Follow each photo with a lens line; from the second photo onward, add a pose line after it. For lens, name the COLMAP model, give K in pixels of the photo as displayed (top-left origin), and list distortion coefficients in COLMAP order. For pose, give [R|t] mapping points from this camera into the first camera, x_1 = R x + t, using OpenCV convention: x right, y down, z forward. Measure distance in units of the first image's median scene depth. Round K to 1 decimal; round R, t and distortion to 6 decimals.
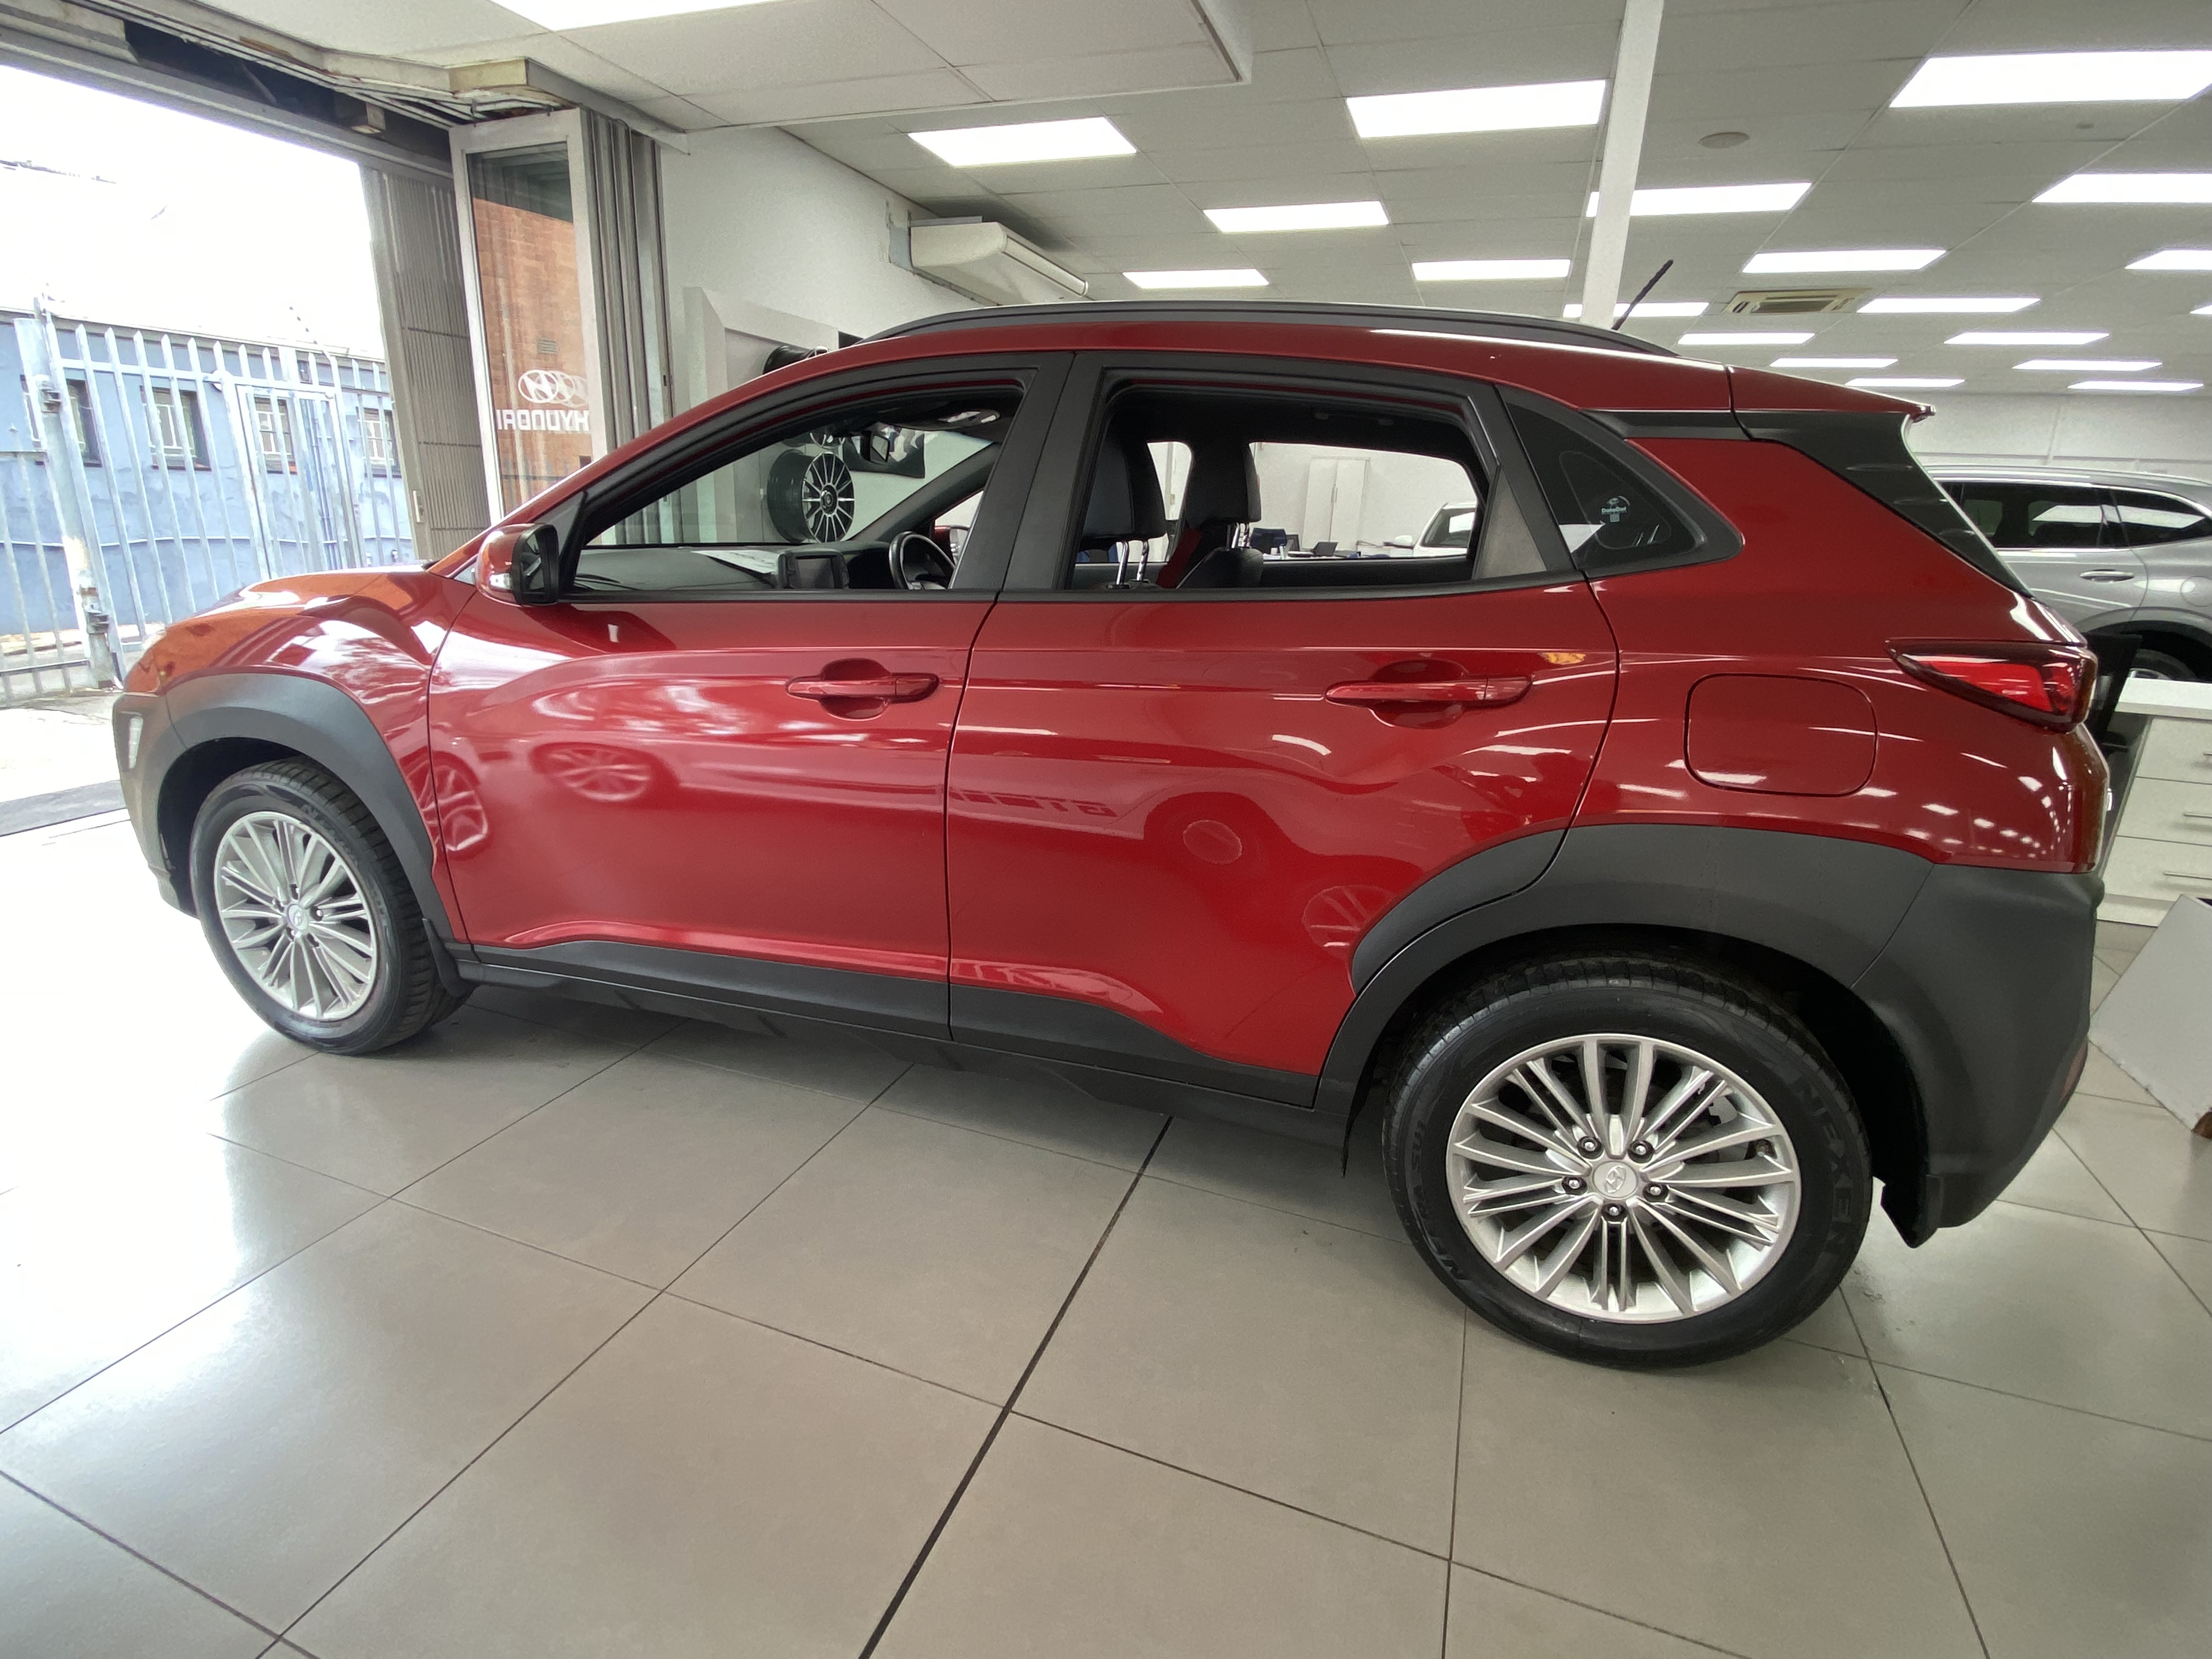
lens RADIAL K [[1100.1, 0, 1101.6], [0, 1100.1, 833.3], [0, 0, 1]] dist [0.012195, -0.013470]
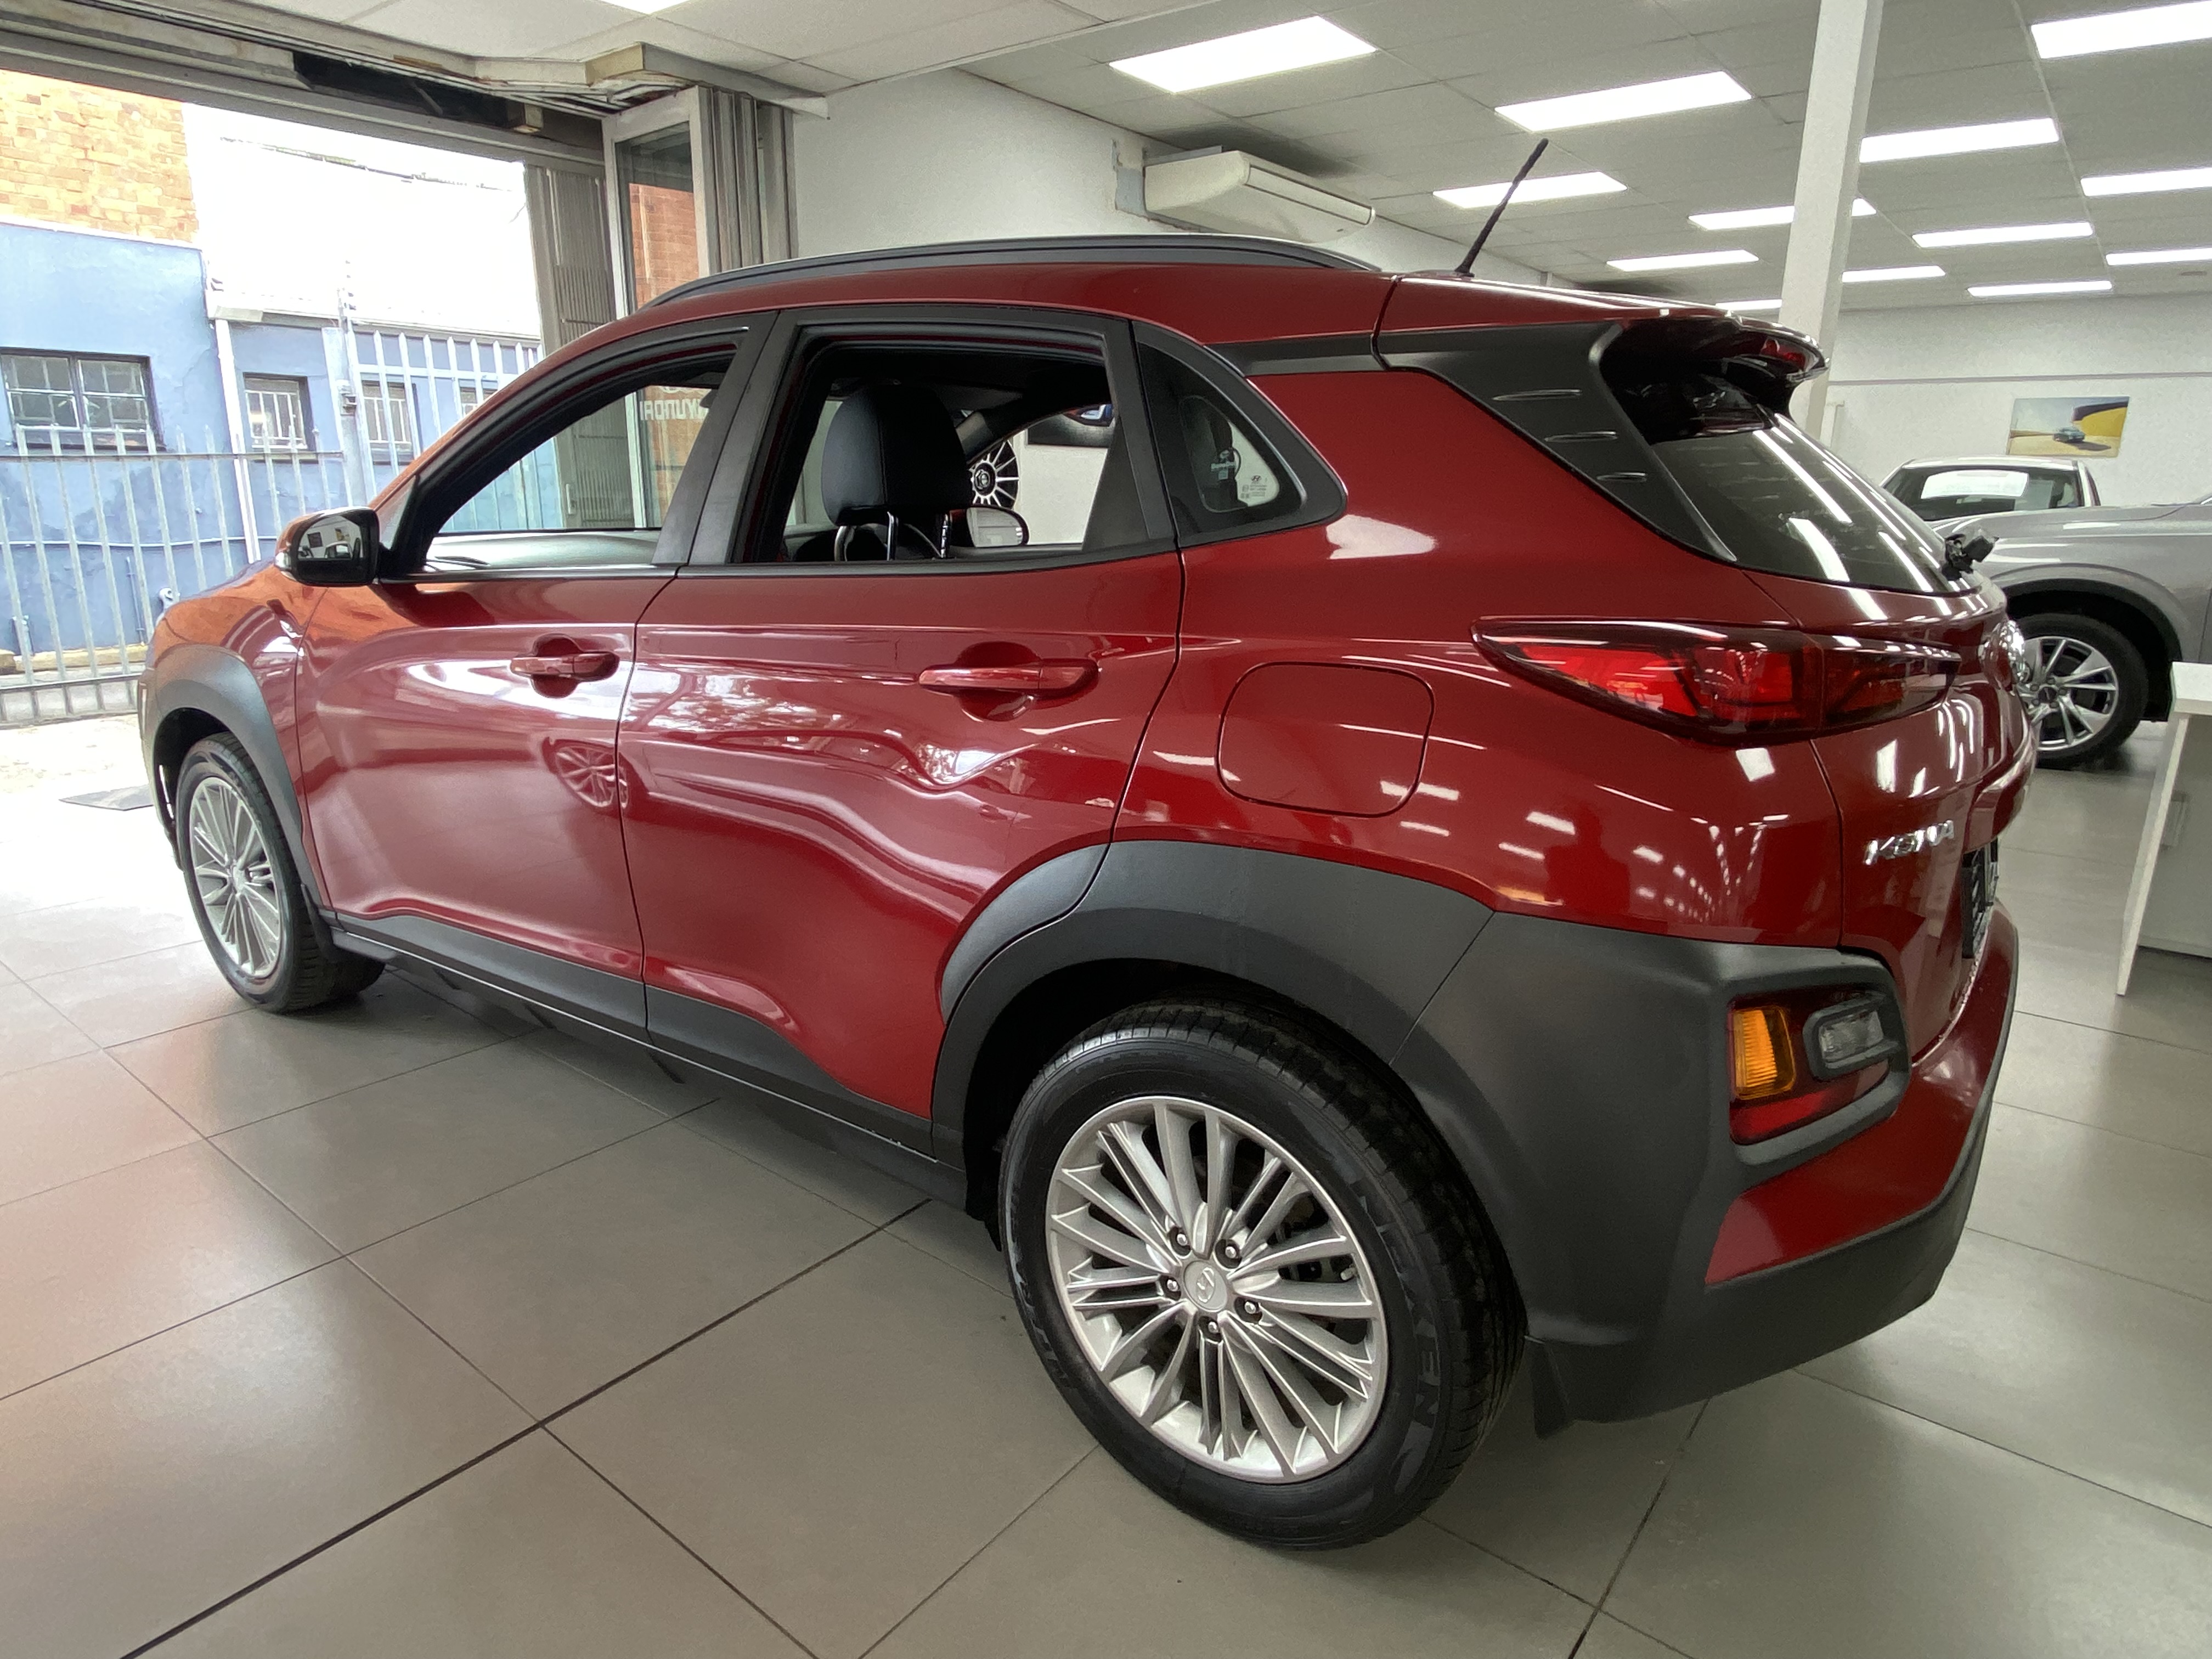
lens RADIAL K [[1337.9, 0, 1105.1], [0, 1337.9, 828.0], [0, 0, 1]] dist [0.028974, -0.015240]
pose [[0.947360, 0.054262, -0.315539, 0.287841], [-0.066444, 0.997398, -0.027968, 0.005543], [0.313200, 0.047461, 0.948501, 0.013239]]
